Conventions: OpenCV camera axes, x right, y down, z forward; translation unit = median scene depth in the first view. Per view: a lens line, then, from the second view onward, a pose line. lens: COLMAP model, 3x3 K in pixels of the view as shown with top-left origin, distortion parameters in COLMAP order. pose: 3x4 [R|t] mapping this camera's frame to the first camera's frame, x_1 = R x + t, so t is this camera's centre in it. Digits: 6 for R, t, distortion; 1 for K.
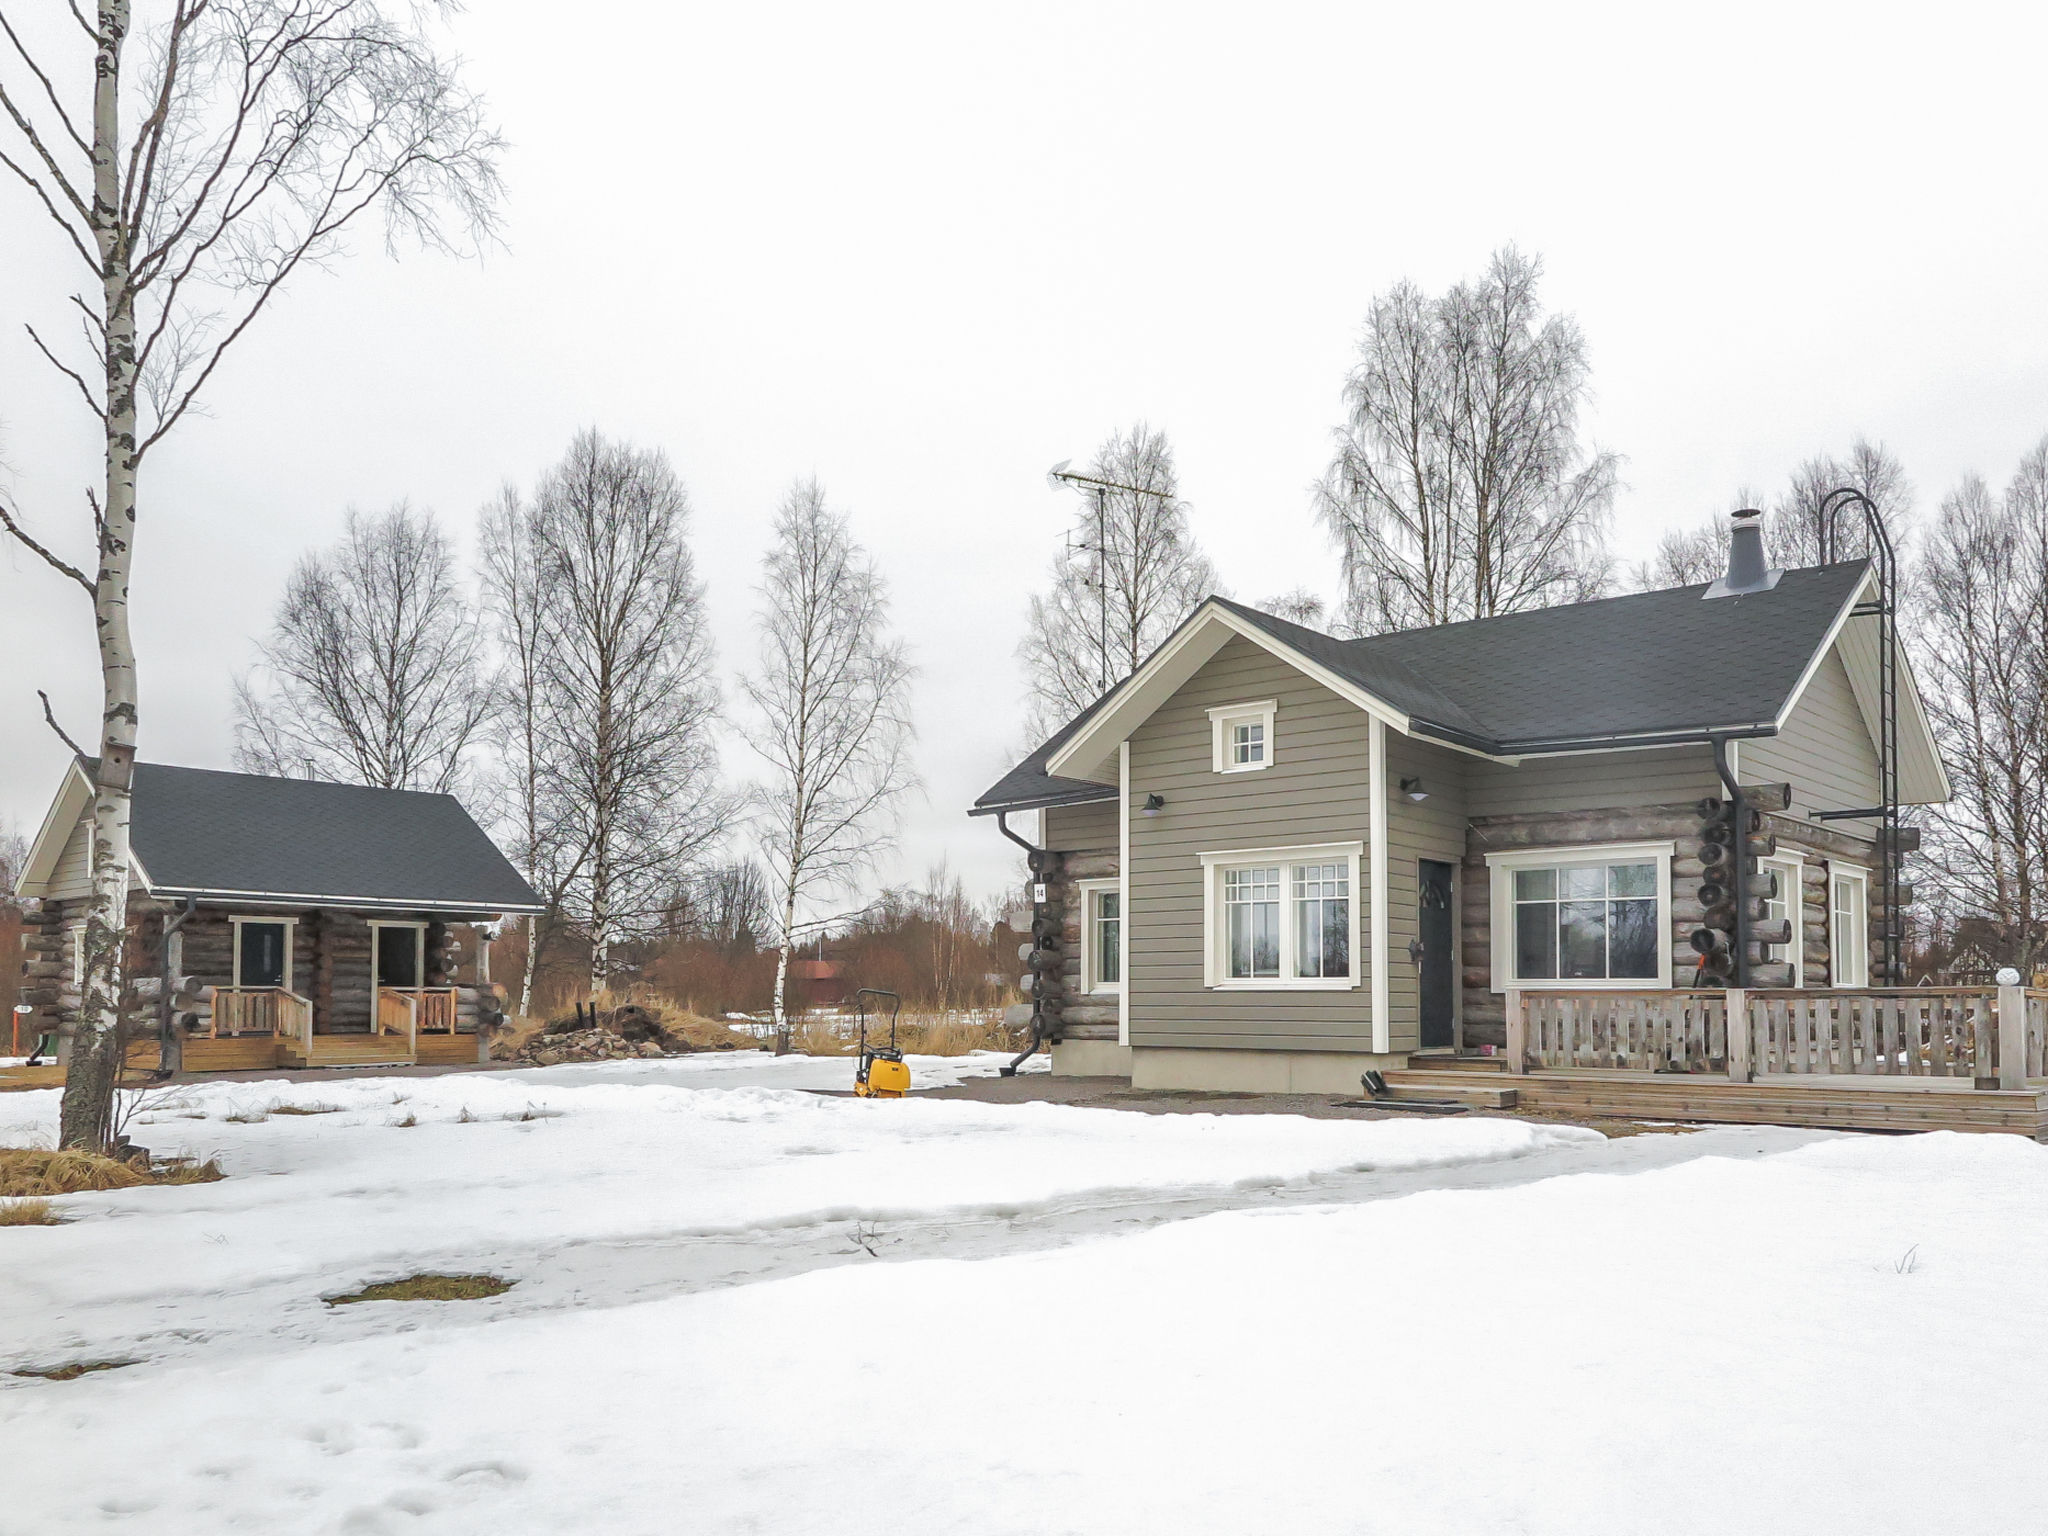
lens RADIAL K [[1568.1, 0, 853.6], [0, 1568.1, 748.5], [0, 0, 1]] dist [-0.004667, 0.000226]
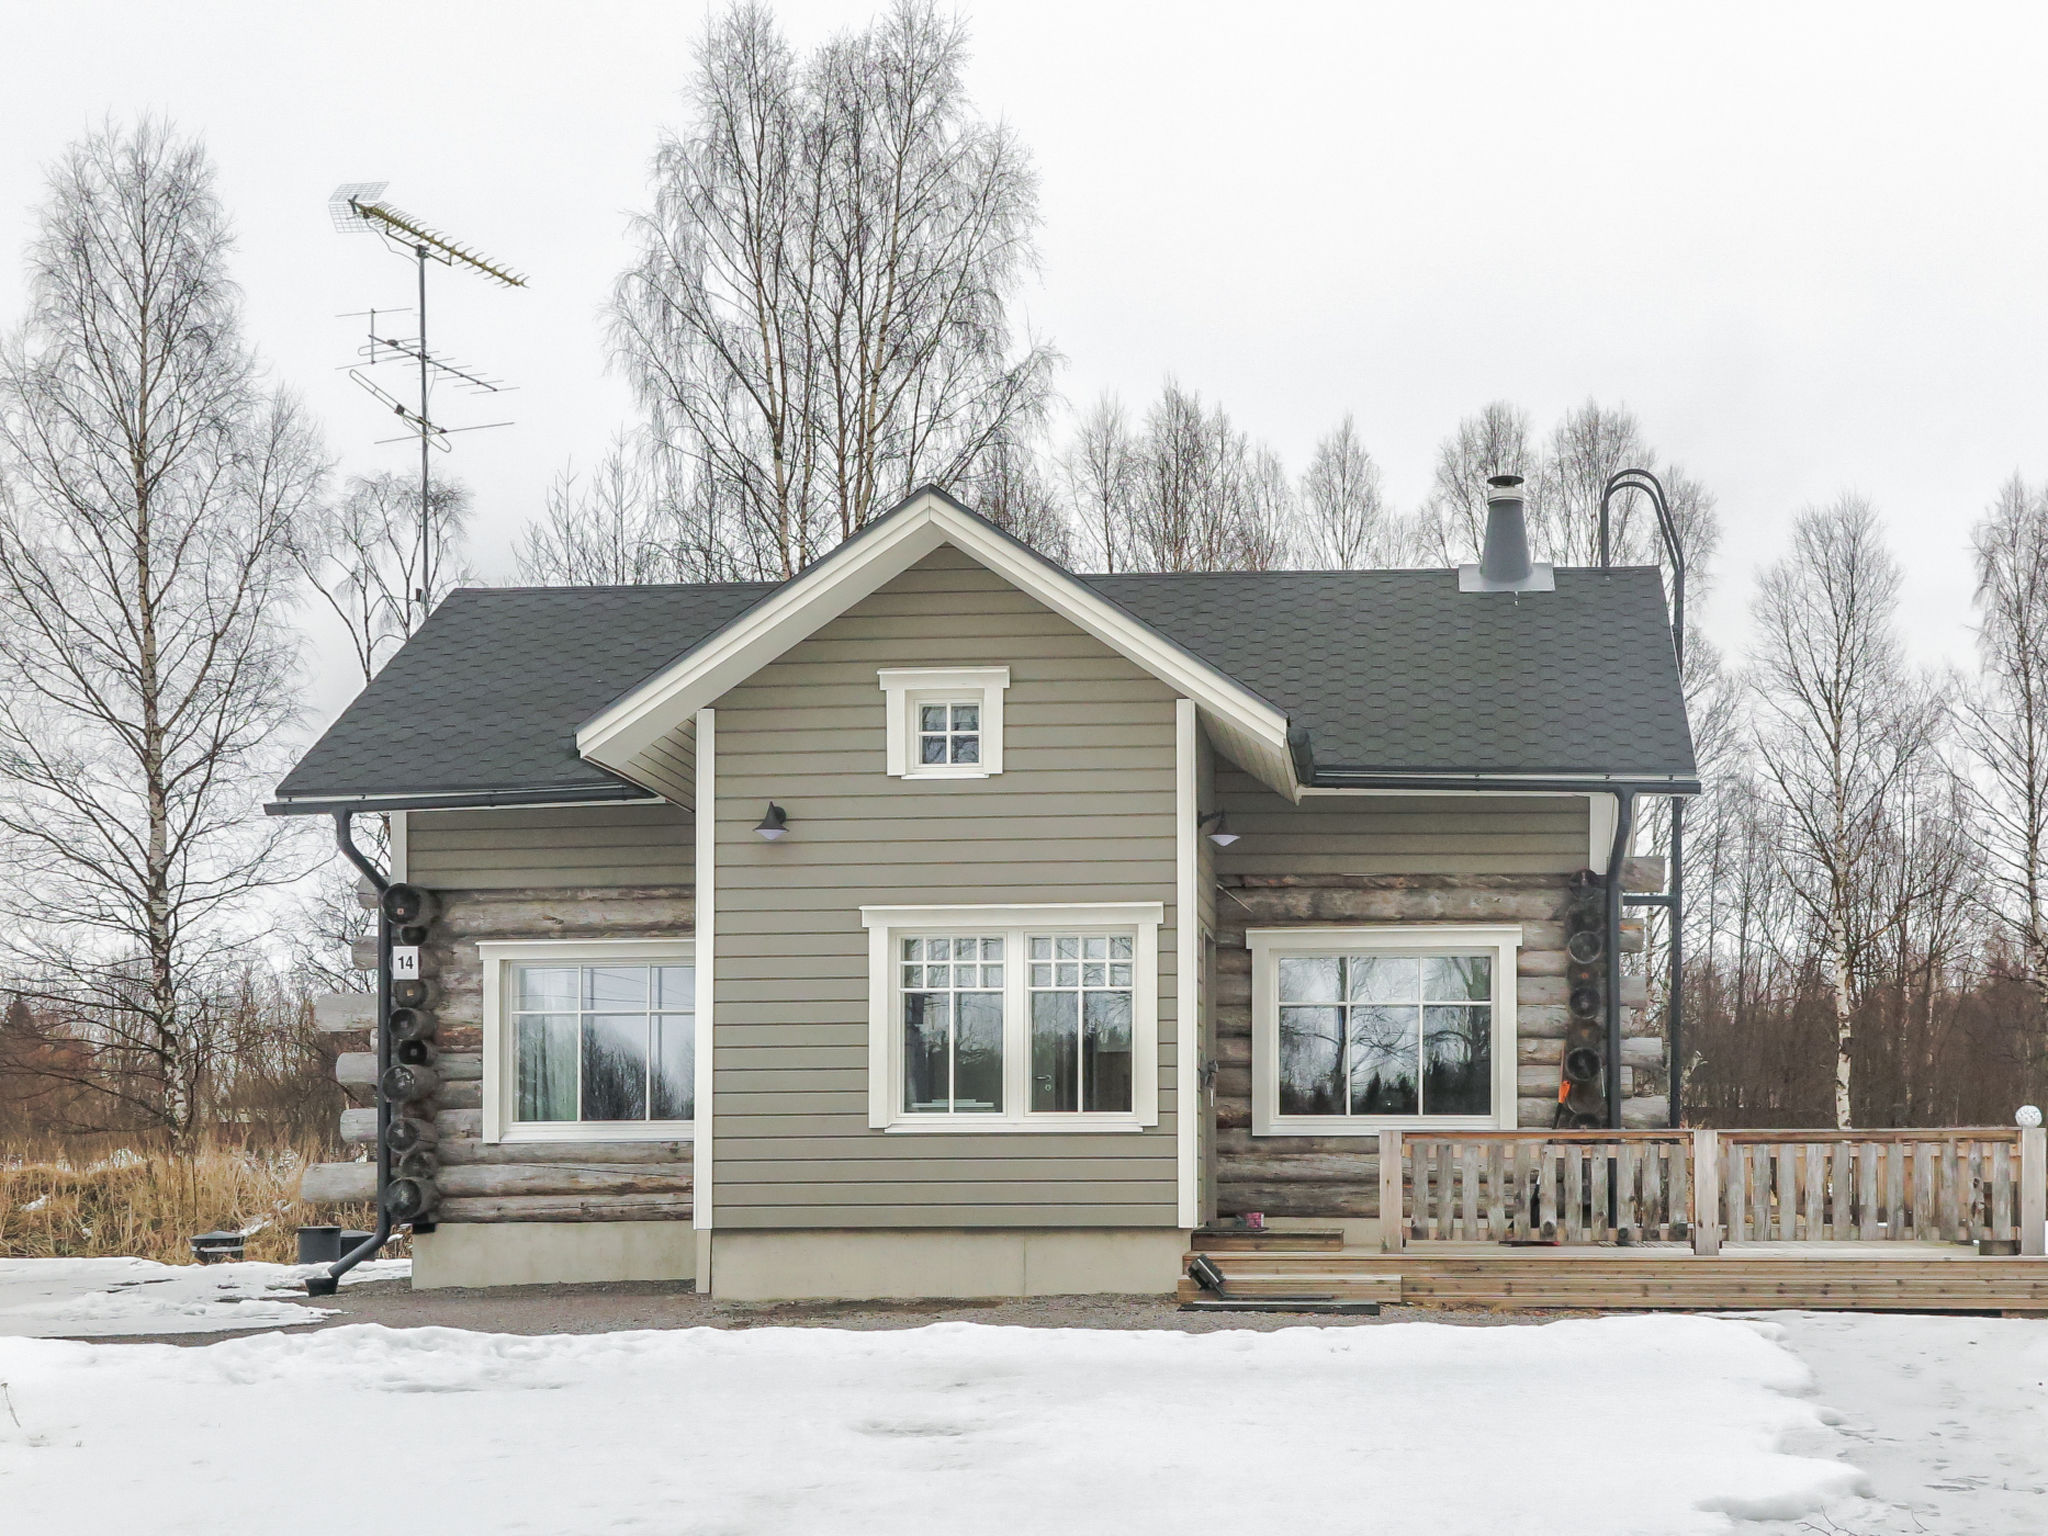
lens RADIAL K [[2591.4, 0, 1024.0], [0, 2591.4, 852.6], [0, 0, 1]] dist [0.067719, 0.010352]
pose [[0.785350, 0.064097, 0.615725, -0.355516], [-0.090365, 0.995841, 0.011593, 0.029532], [-0.612421, -0.064745, 0.787876, 0.182553]]
